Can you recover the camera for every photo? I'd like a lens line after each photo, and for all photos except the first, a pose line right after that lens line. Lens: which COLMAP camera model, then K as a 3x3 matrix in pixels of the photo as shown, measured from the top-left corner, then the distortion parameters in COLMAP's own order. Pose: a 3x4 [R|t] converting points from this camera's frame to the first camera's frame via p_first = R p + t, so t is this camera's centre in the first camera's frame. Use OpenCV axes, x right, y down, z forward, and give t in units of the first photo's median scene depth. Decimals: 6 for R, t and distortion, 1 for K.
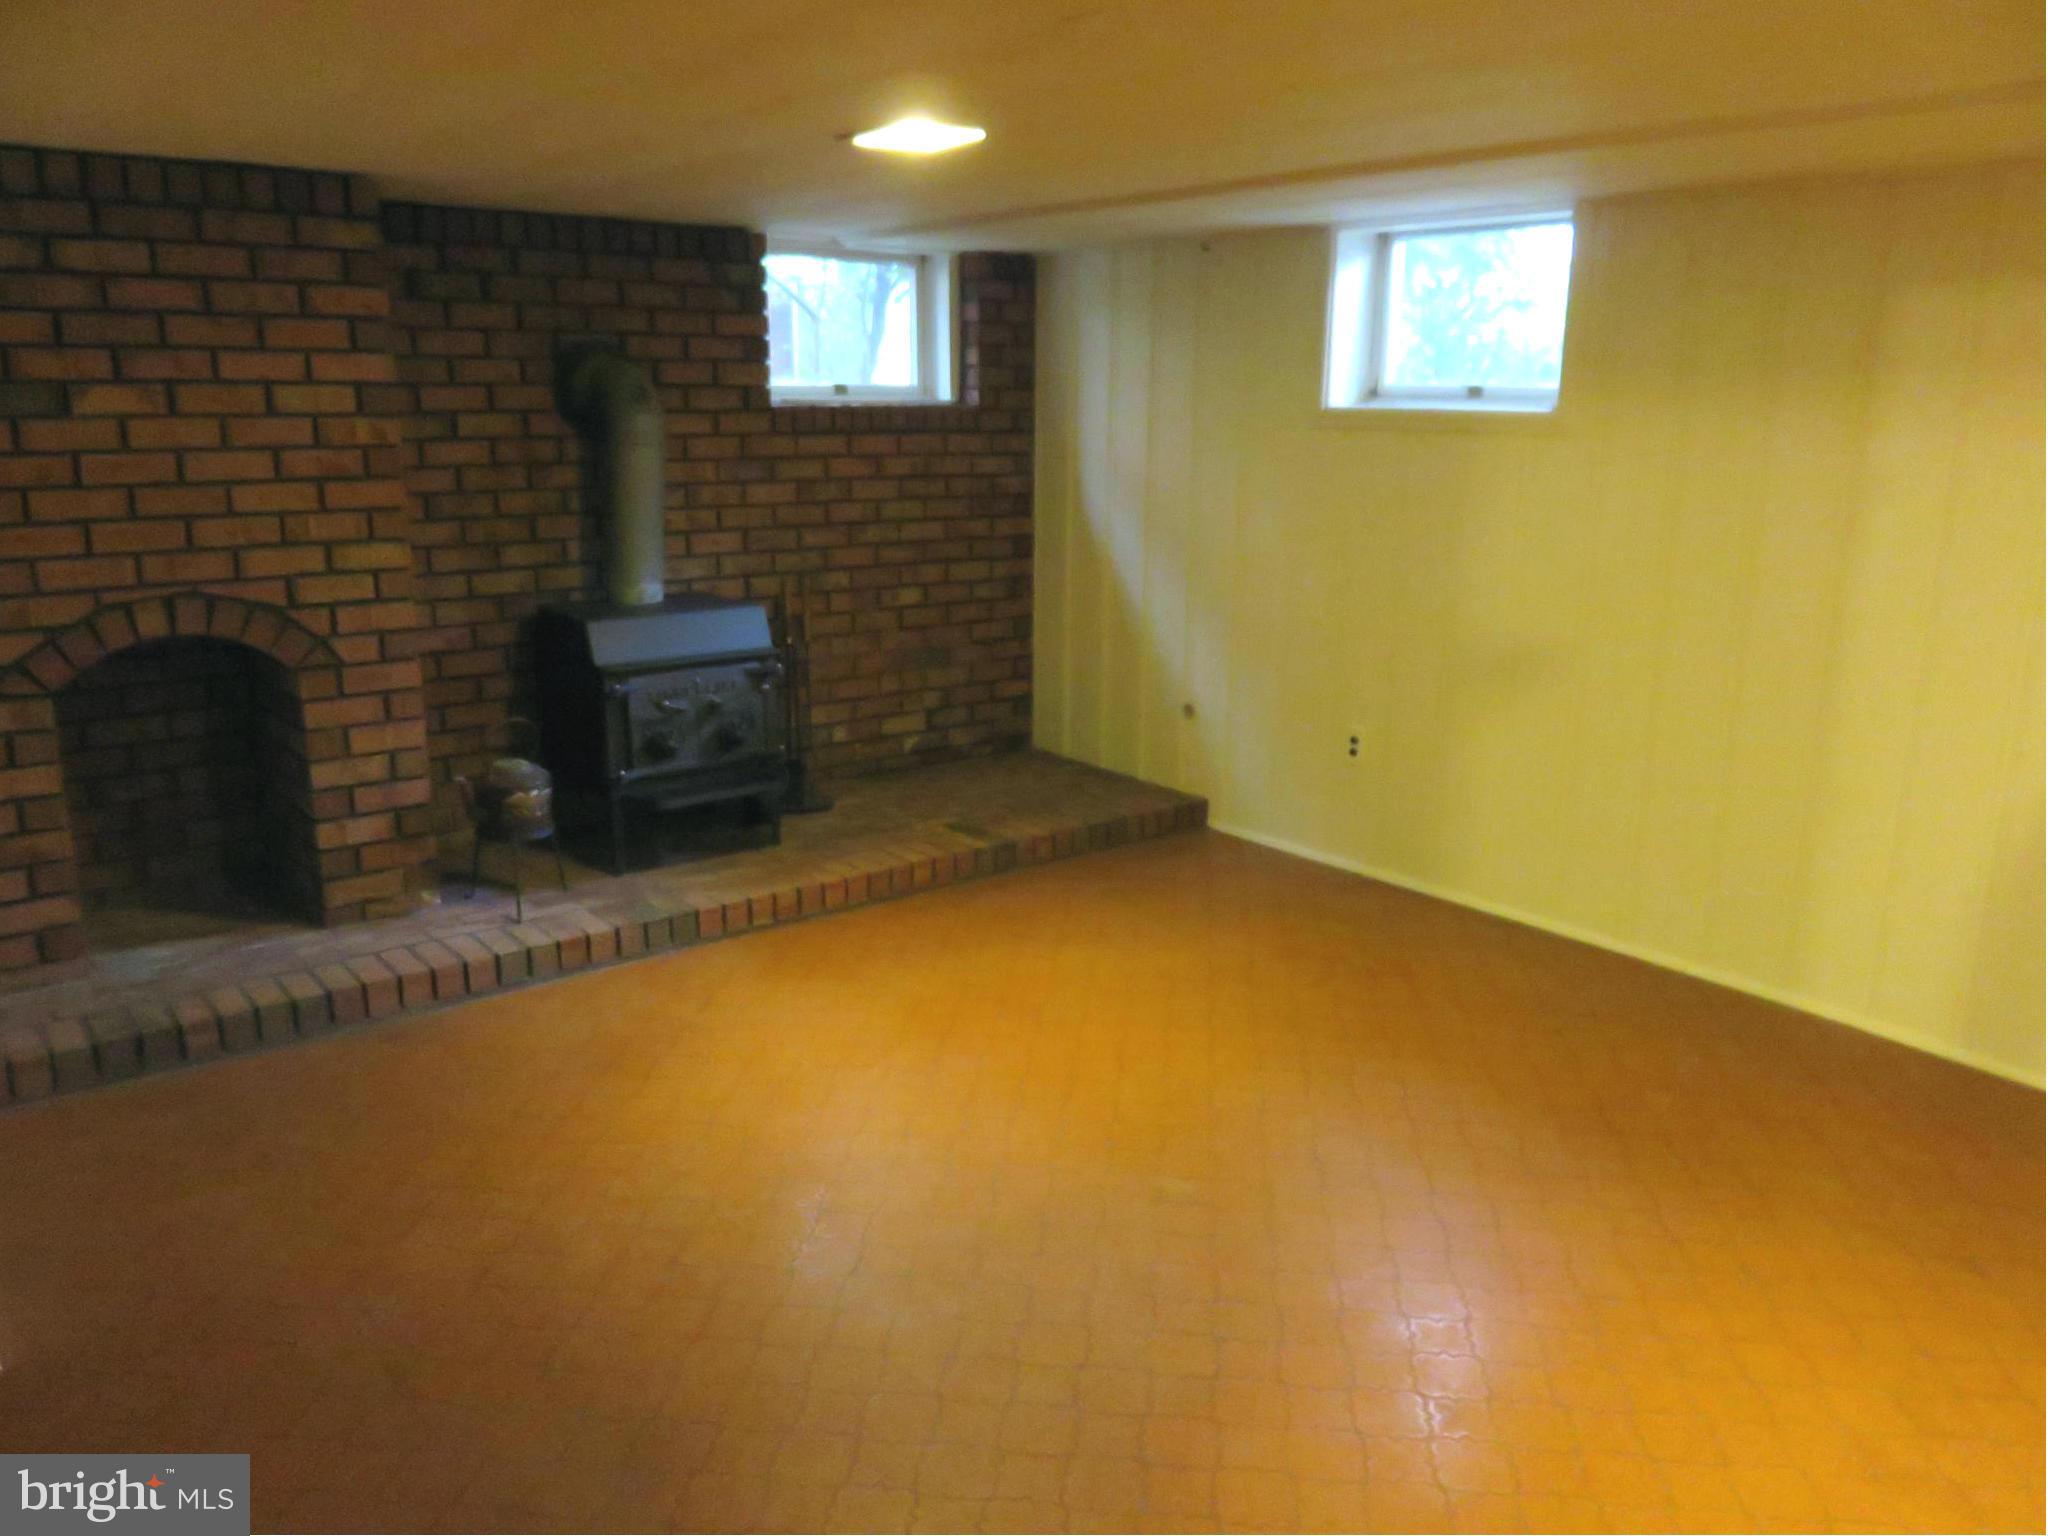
lens RADIAL K [[1543.1, 0, 1022.6], [0, 1543.1, 772.2], [0, 0, 1]] dist [-0.009551, 0.005765]
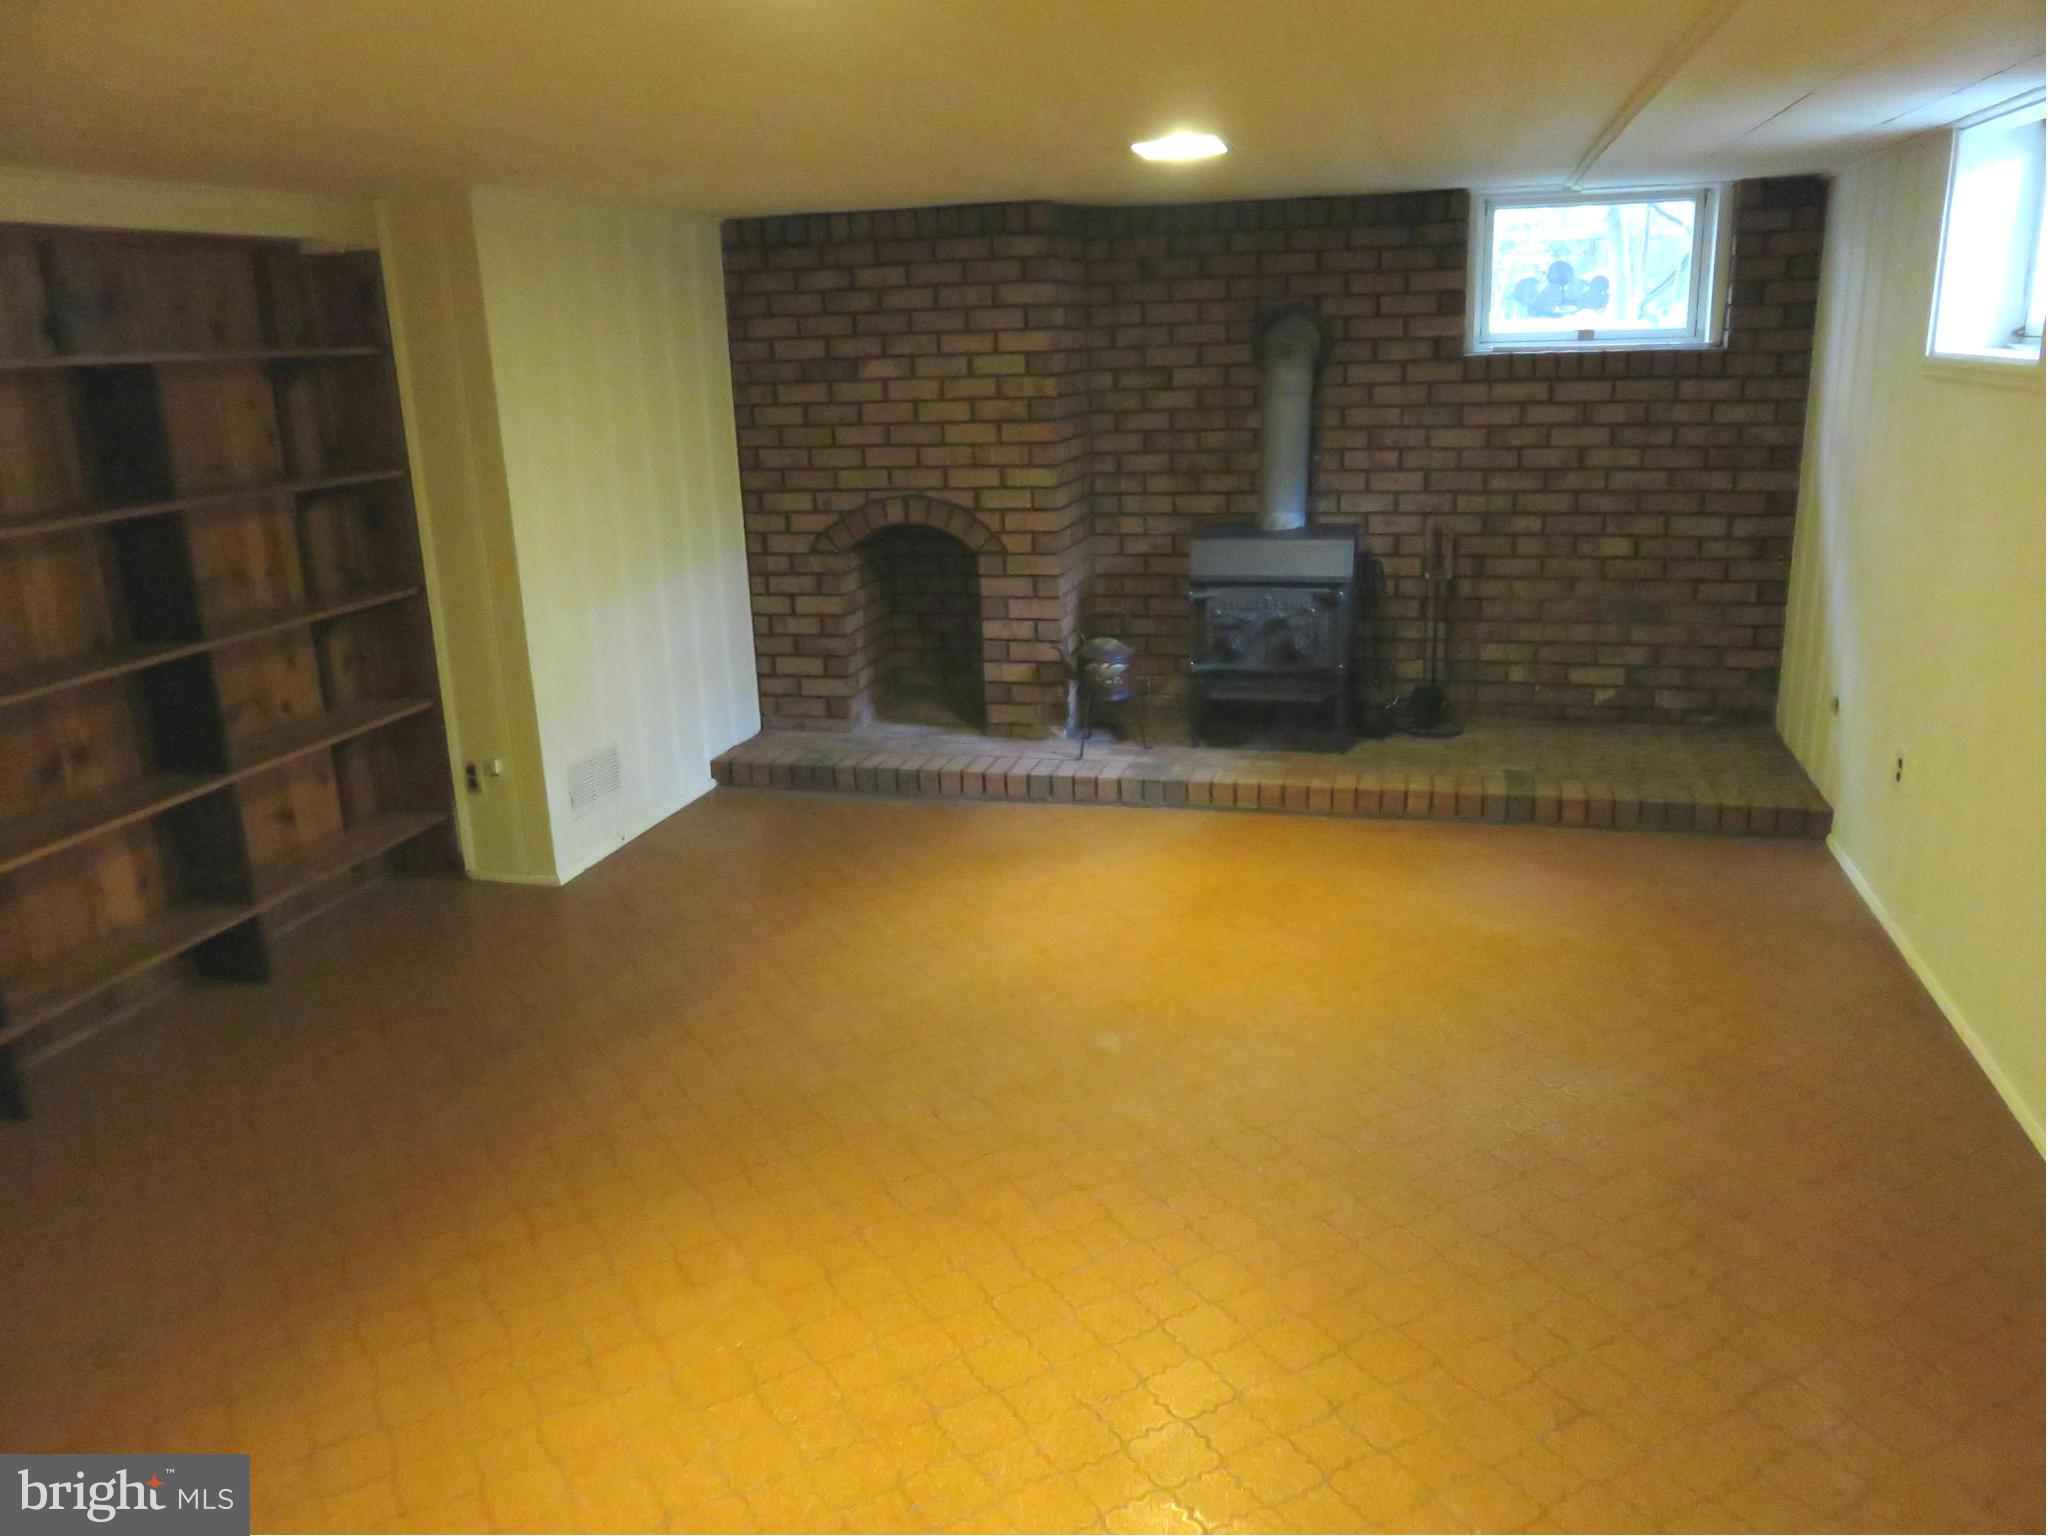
lens RADIAL K [[1543.1, 0, 1018.2], [0, 1543.1, 767.3], [0, 0, 1]] dist [-0.009551, 0.005765]
pose [[0.588776, 0.198236, -0.783611, 0.618746], [-0.157811, 0.978995, 0.129091, -0.053770], [0.792741, 0.047656, 0.607692, 0.136725]]
